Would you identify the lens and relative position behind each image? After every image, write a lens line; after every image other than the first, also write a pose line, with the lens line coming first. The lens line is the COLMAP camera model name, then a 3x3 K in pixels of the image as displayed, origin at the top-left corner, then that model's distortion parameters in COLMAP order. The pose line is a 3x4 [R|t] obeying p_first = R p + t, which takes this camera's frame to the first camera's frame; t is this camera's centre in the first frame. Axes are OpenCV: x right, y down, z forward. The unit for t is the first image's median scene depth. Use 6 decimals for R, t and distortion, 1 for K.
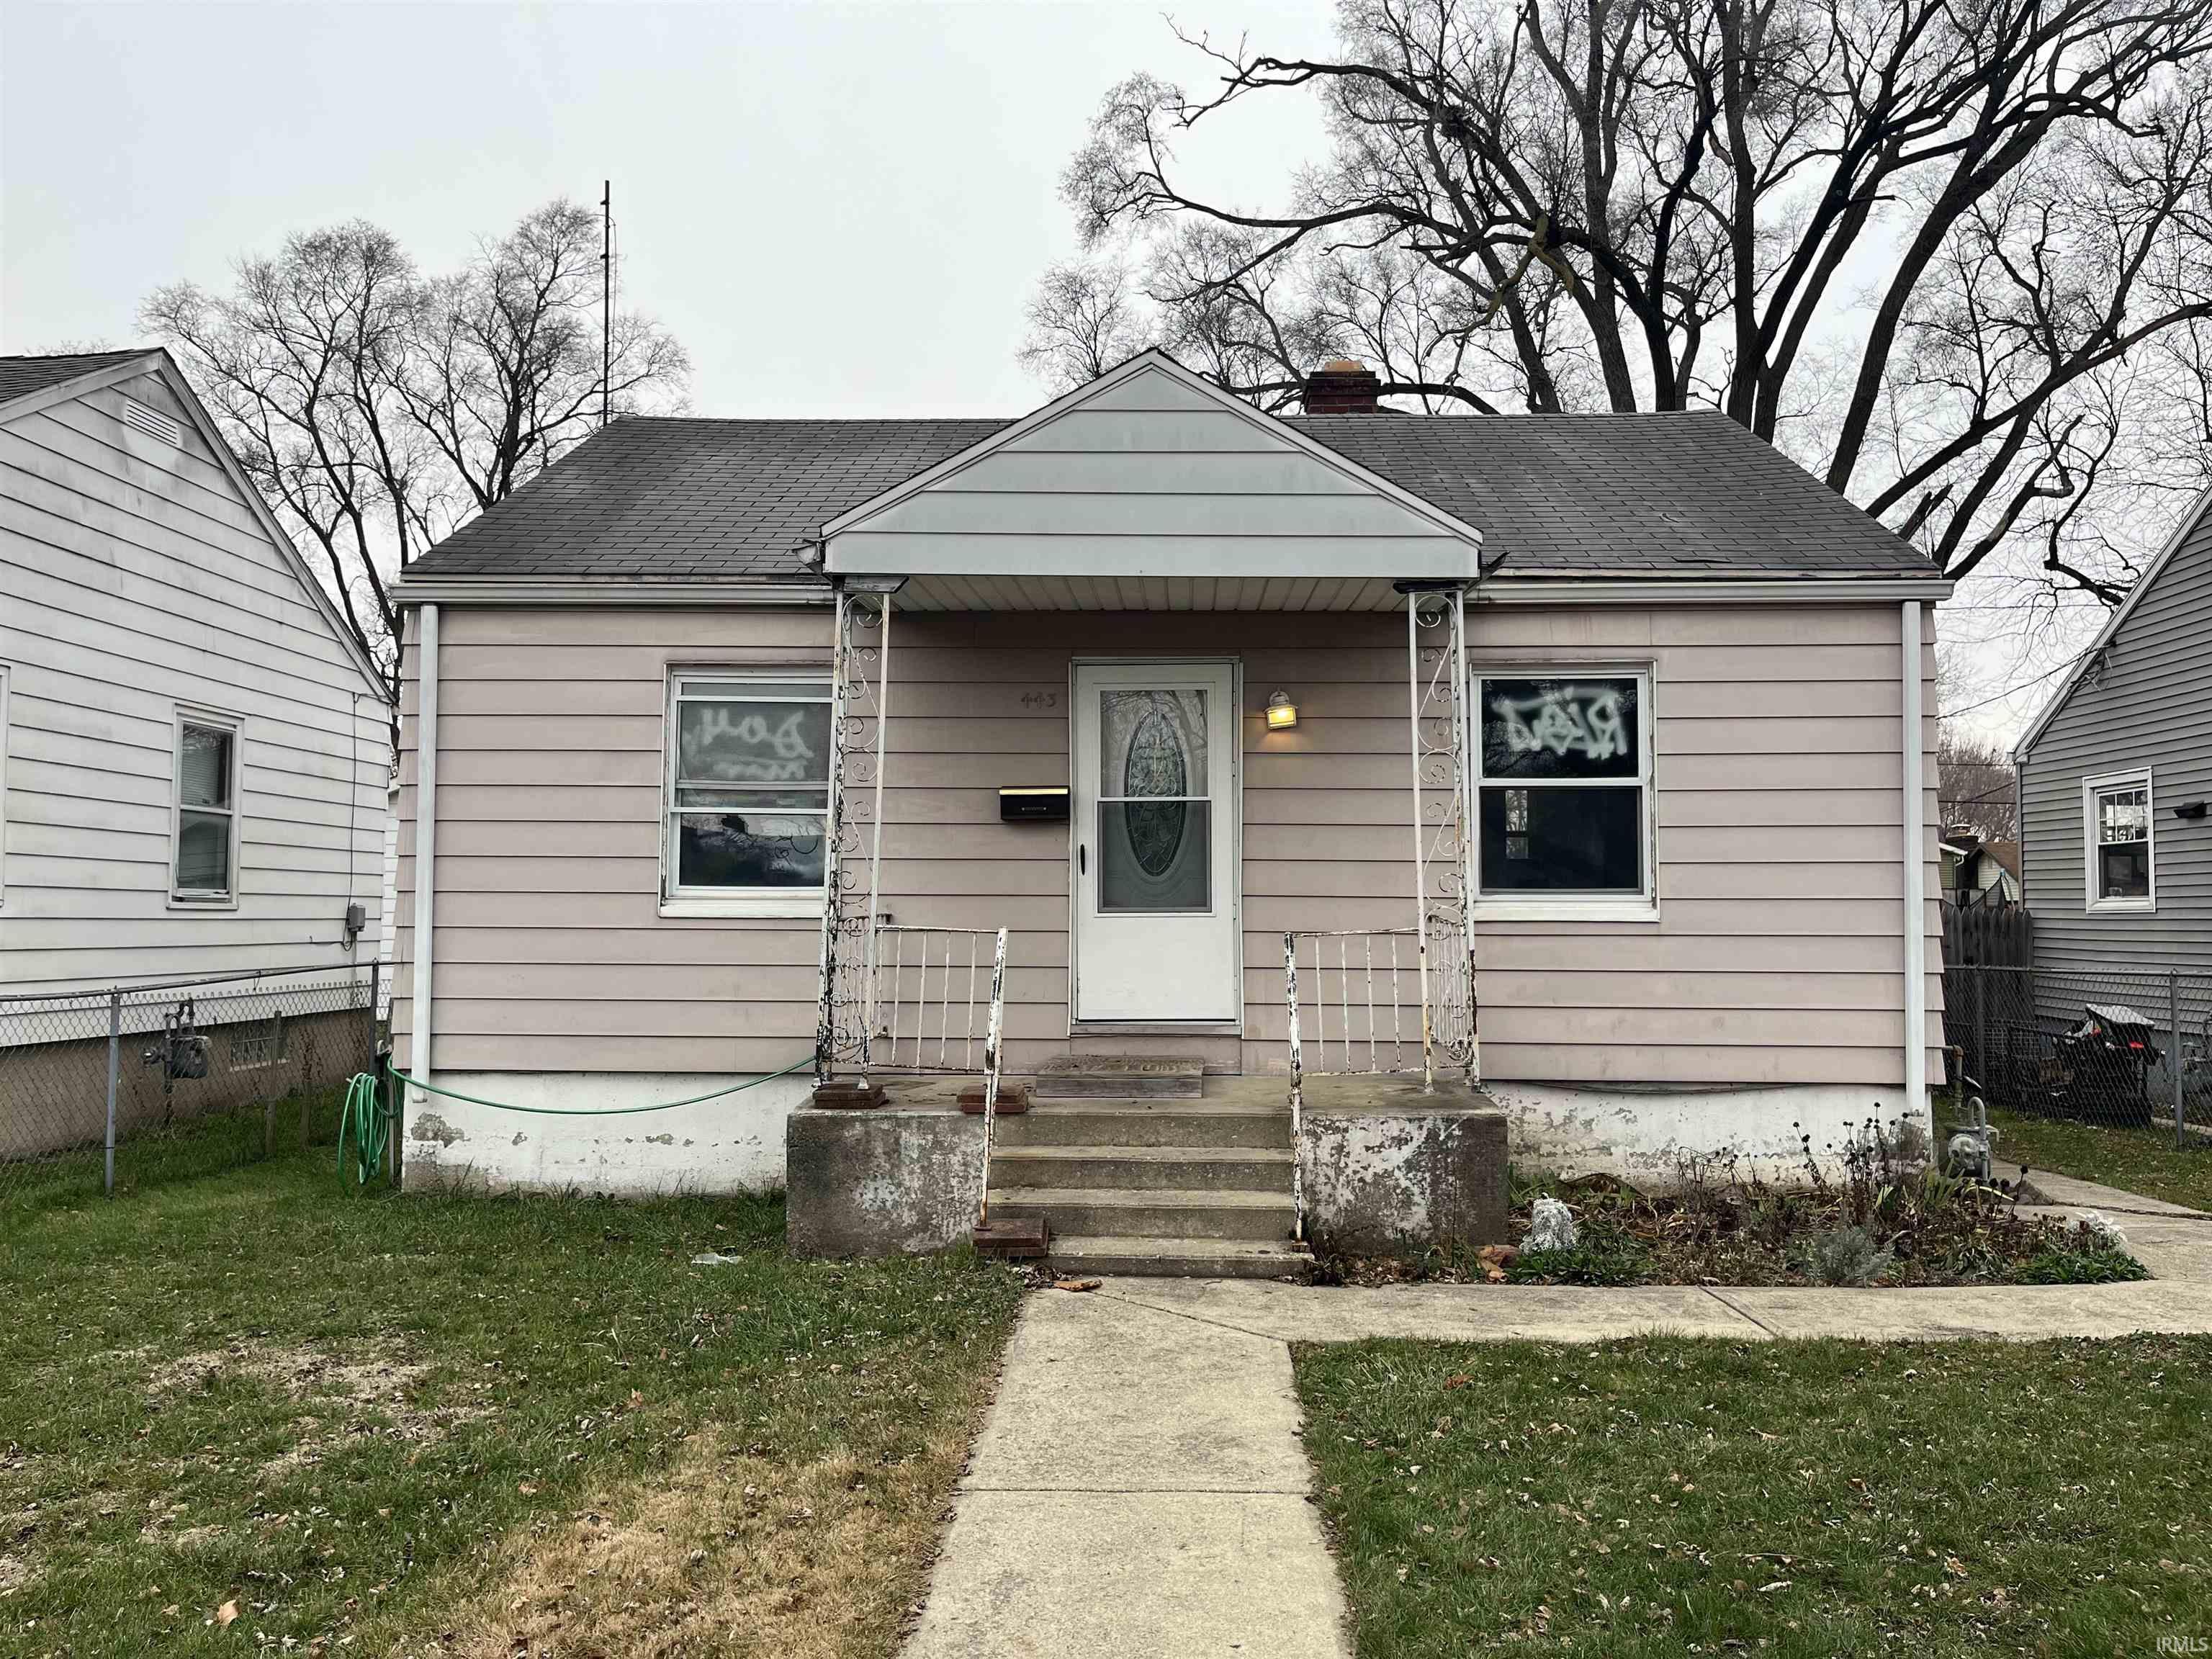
lens RADIAL K [[1657.2, 0, 1104.9], [0, 1657.2, 819.8], [0, 0, 1]] dist [0.028754, -0.011029]
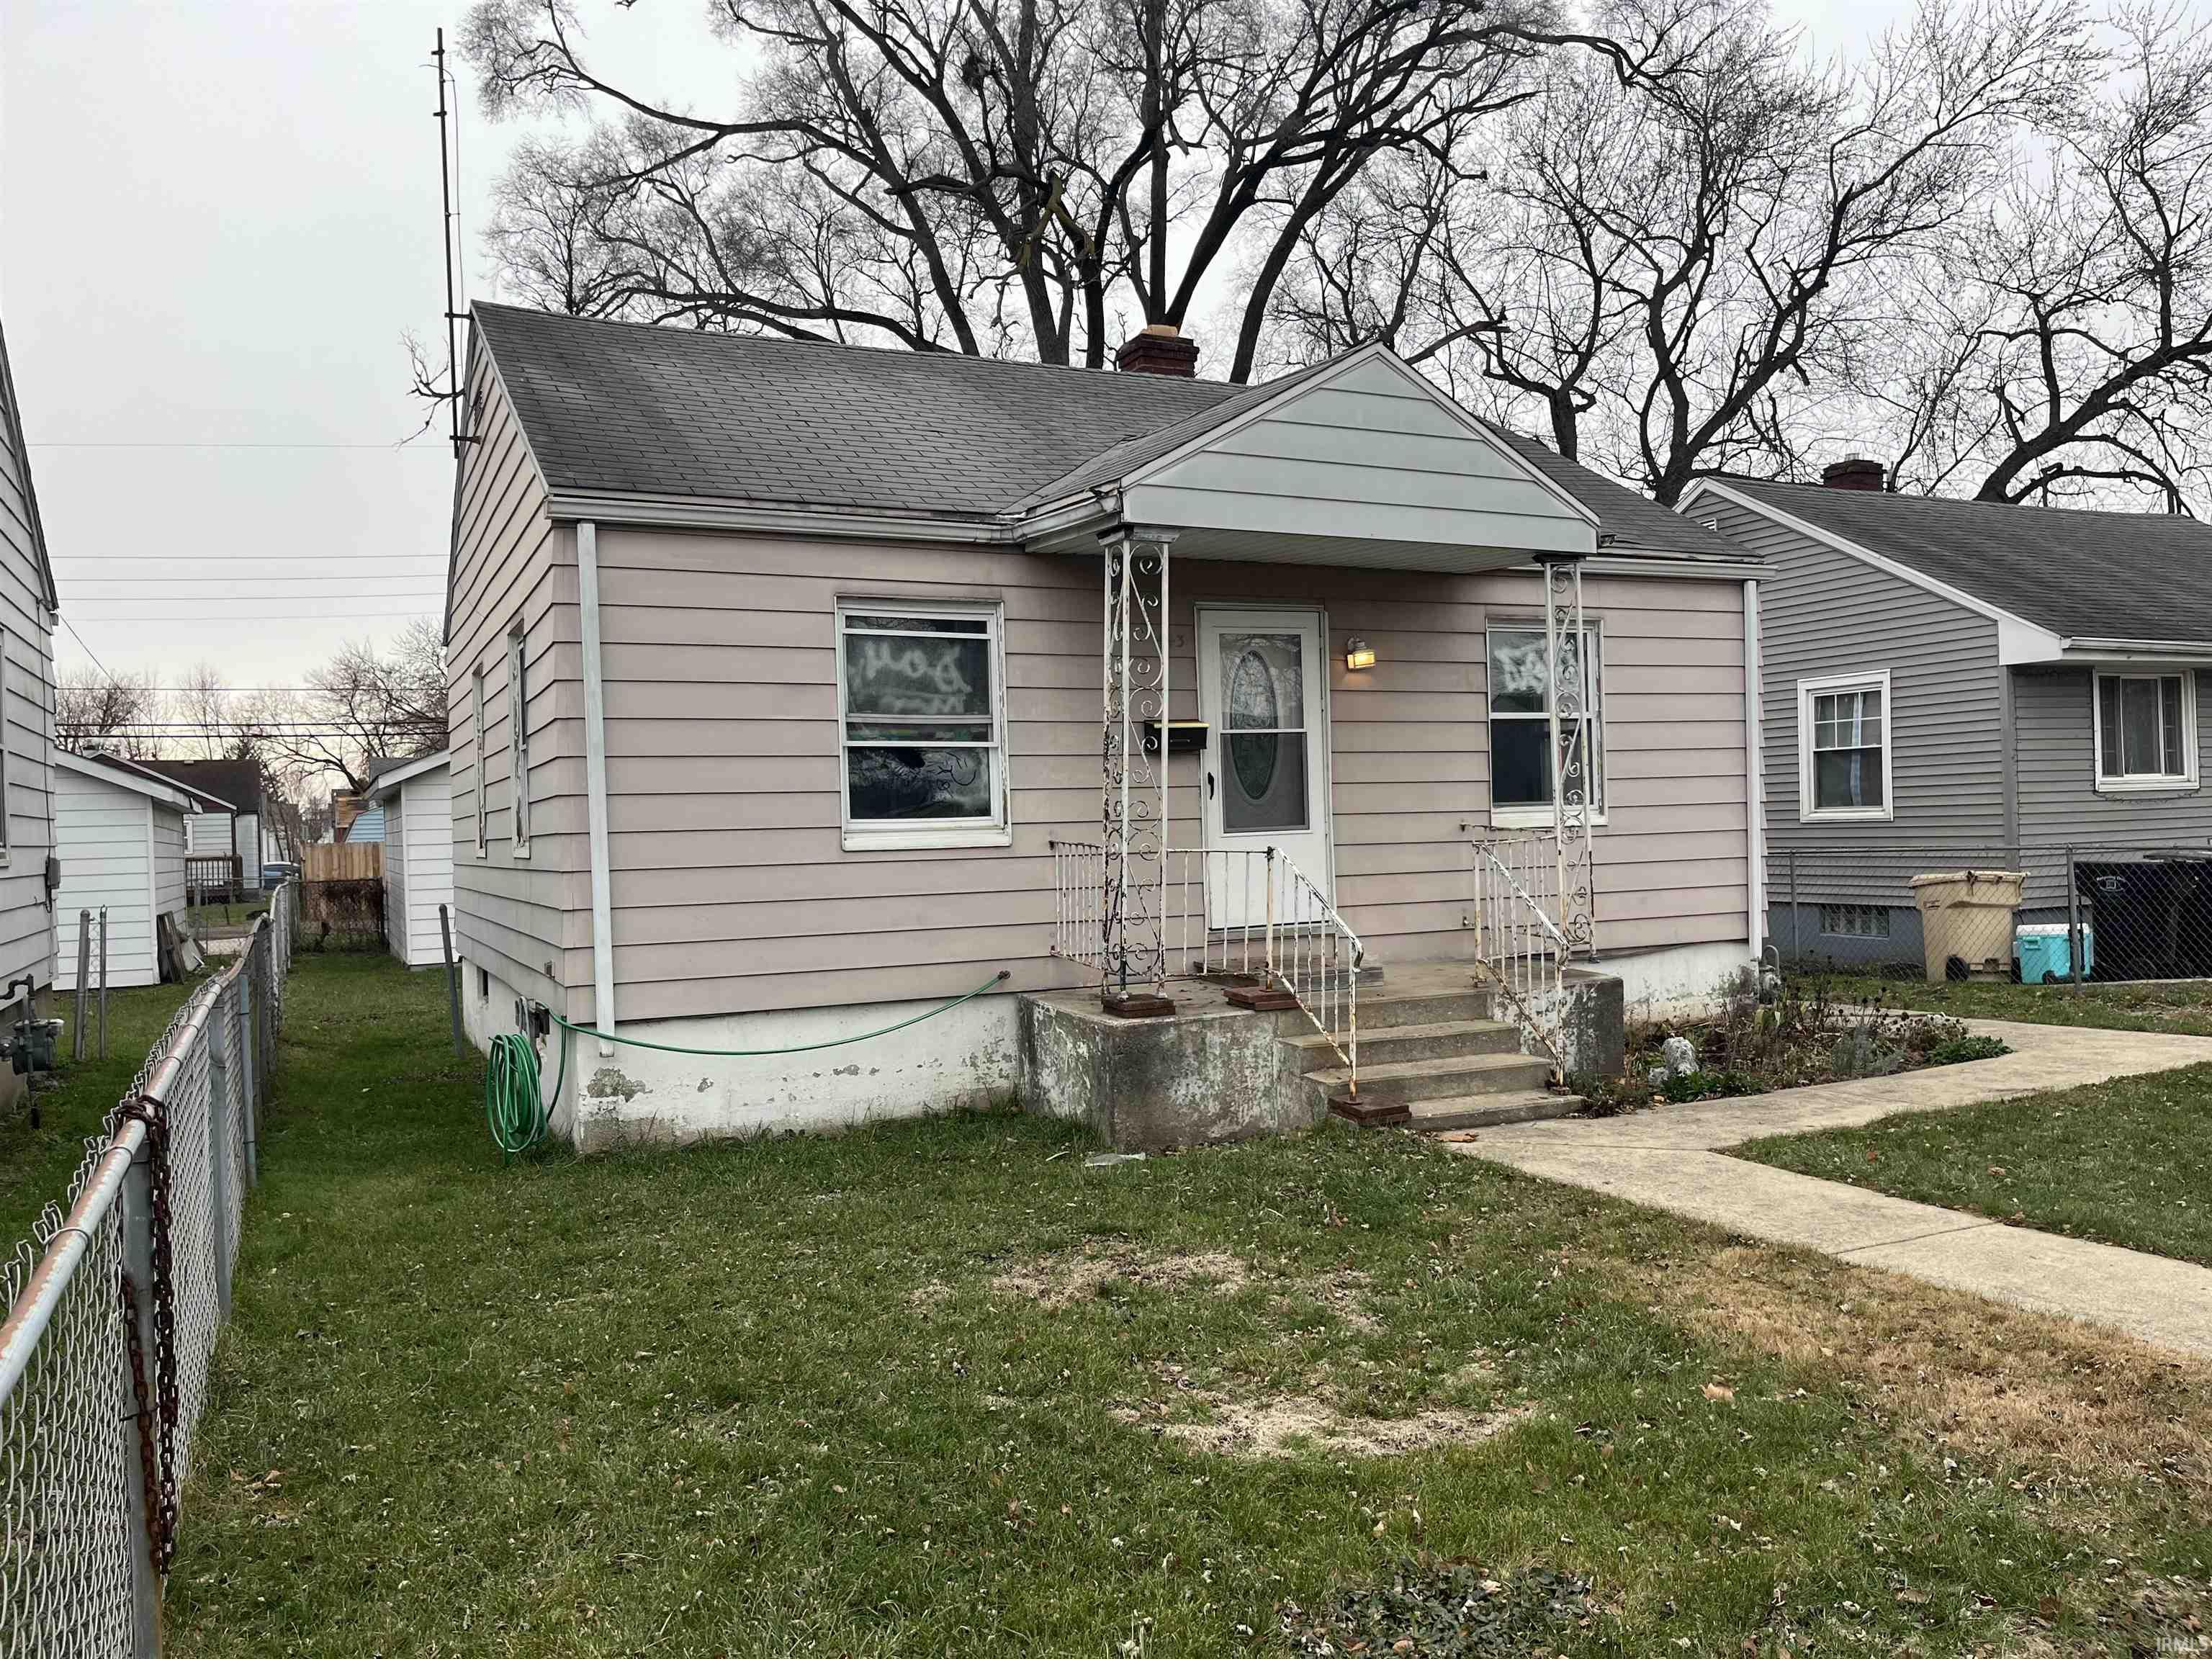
lens RADIAL K [[1657.2, 0, 1102.7], [0, 1657.2, 837.1], [0, 0, 1]] dist [0.028754, -0.011029]
pose [[0.887336, -0.033744, 0.459887, -0.590168], [0.006077, 0.998088, 0.061510, -0.010471], [-0.461083, -0.051786, 0.885845, 0.043791]]
